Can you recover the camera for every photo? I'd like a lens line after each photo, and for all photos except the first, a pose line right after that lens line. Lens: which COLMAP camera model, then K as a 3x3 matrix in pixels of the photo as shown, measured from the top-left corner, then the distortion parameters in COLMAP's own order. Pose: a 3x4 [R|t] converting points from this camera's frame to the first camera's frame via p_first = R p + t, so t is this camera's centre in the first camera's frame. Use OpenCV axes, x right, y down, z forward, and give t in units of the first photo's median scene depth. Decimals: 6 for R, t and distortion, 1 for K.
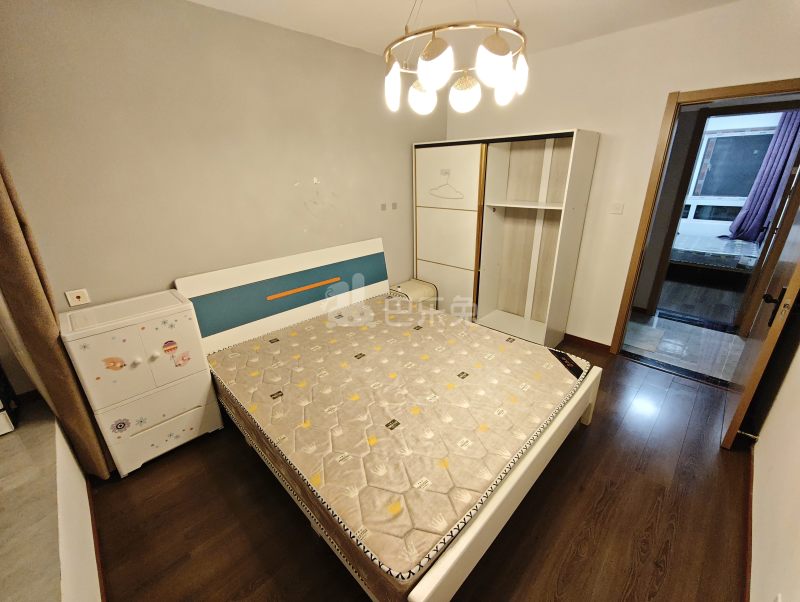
lens RADIAL K [[335.4, 0, 400.0], [0, 335.4, 301.0], [0, 0, 1]] dist [0.000884, -0.000242]
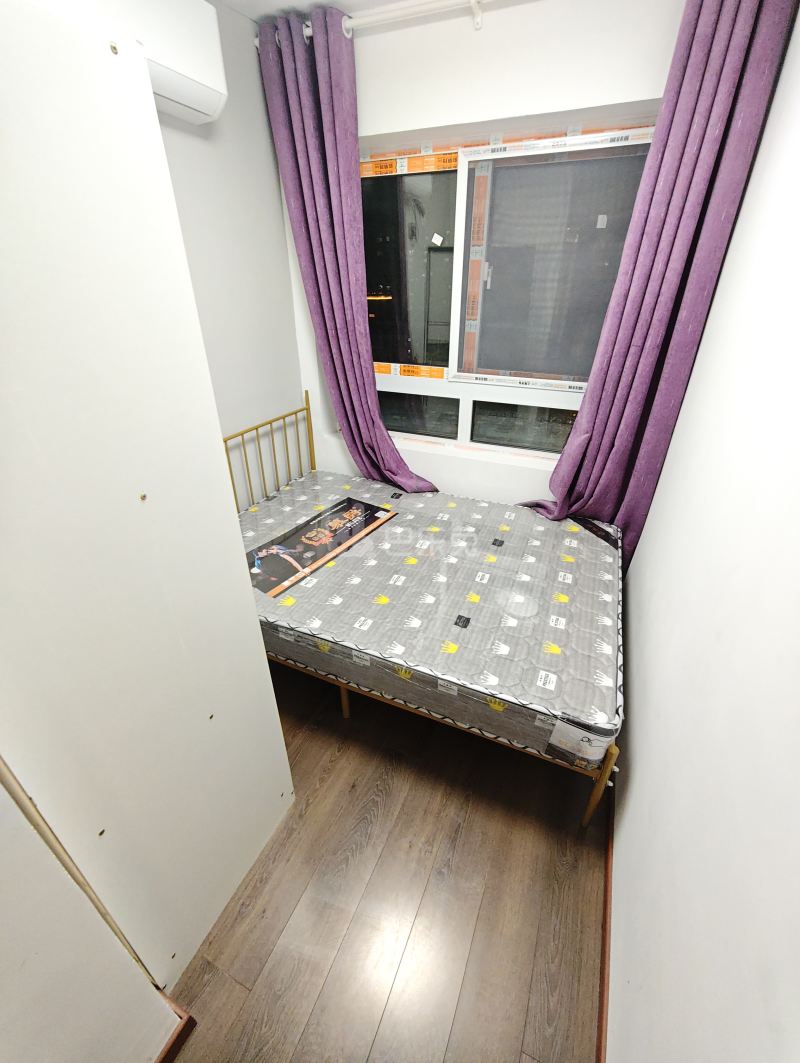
lens RADIAL K [[445.7, 0, 400.0], [0, 445.7, 531.5], [0, 0, 1]] dist [0.000884, -0.000242]
pose [[0.932441, -0.153524, 0.327084, 0.725171], [0.108707, 0.982499, 0.151259, -0.257996], [-0.344581, -0.105484, 0.932811, 0.668255]]
